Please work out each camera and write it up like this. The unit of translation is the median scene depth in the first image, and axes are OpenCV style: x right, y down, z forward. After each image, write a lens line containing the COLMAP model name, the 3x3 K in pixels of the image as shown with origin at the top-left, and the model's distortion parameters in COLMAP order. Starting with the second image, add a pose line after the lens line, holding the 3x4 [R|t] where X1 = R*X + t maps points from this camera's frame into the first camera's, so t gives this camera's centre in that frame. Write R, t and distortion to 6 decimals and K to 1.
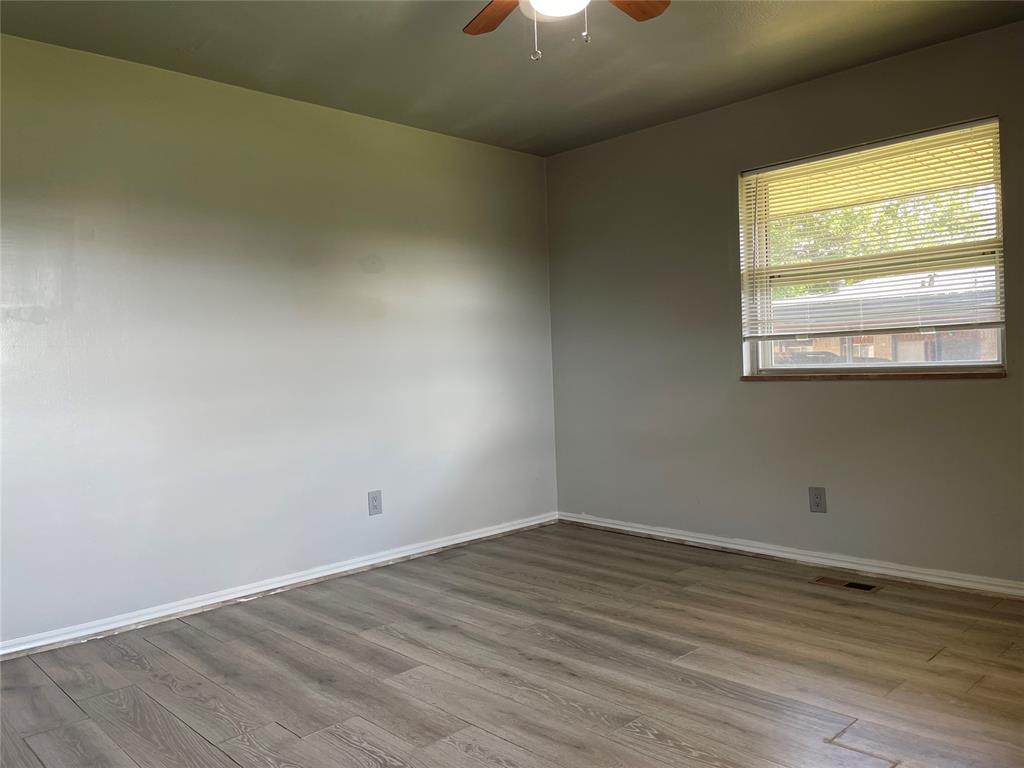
lens RADIAL K [[786.4, 0, 504.8], [0, 786.4, 376.5], [0, 0, 1]] dist [0.079141, -0.120620]
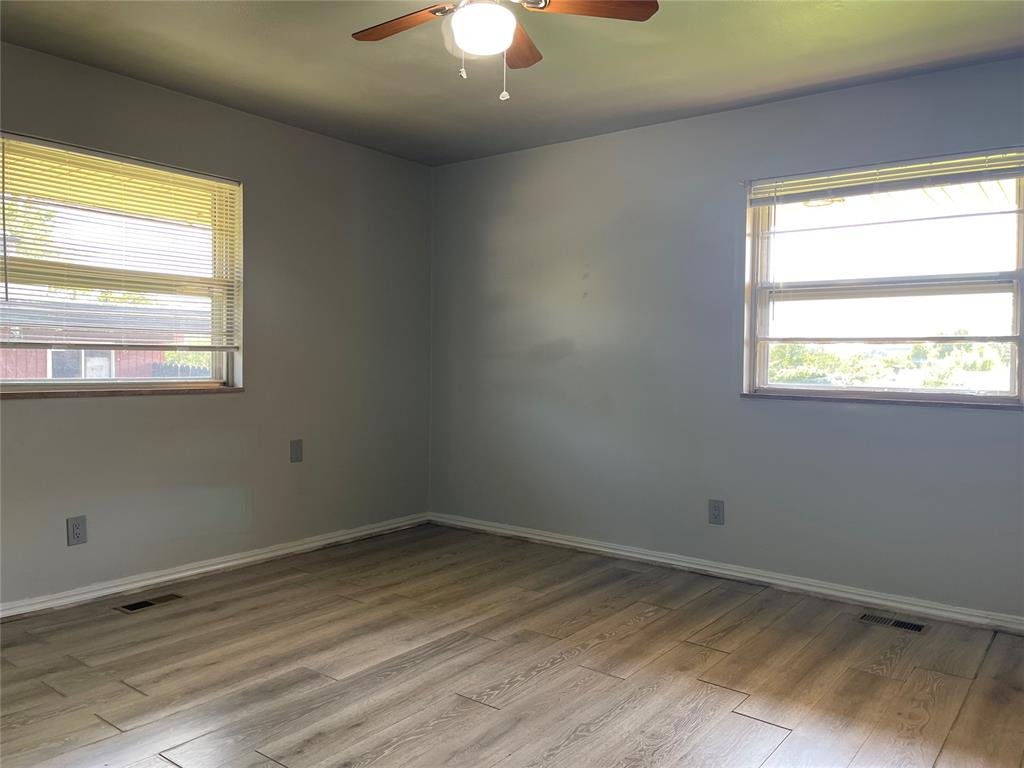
lens RADIAL K [[783.2, 0, 508.4], [0, 783.2, 389.3], [0, 0, 1]] dist [0.091267, -0.112538]
pose [[-0.160989, -0.006512, 0.986935, -0.755106], [0.001318, 0.999976, 0.006813, -0.012257], [-0.986955, 0.002397, -0.160977, 0.881298]]
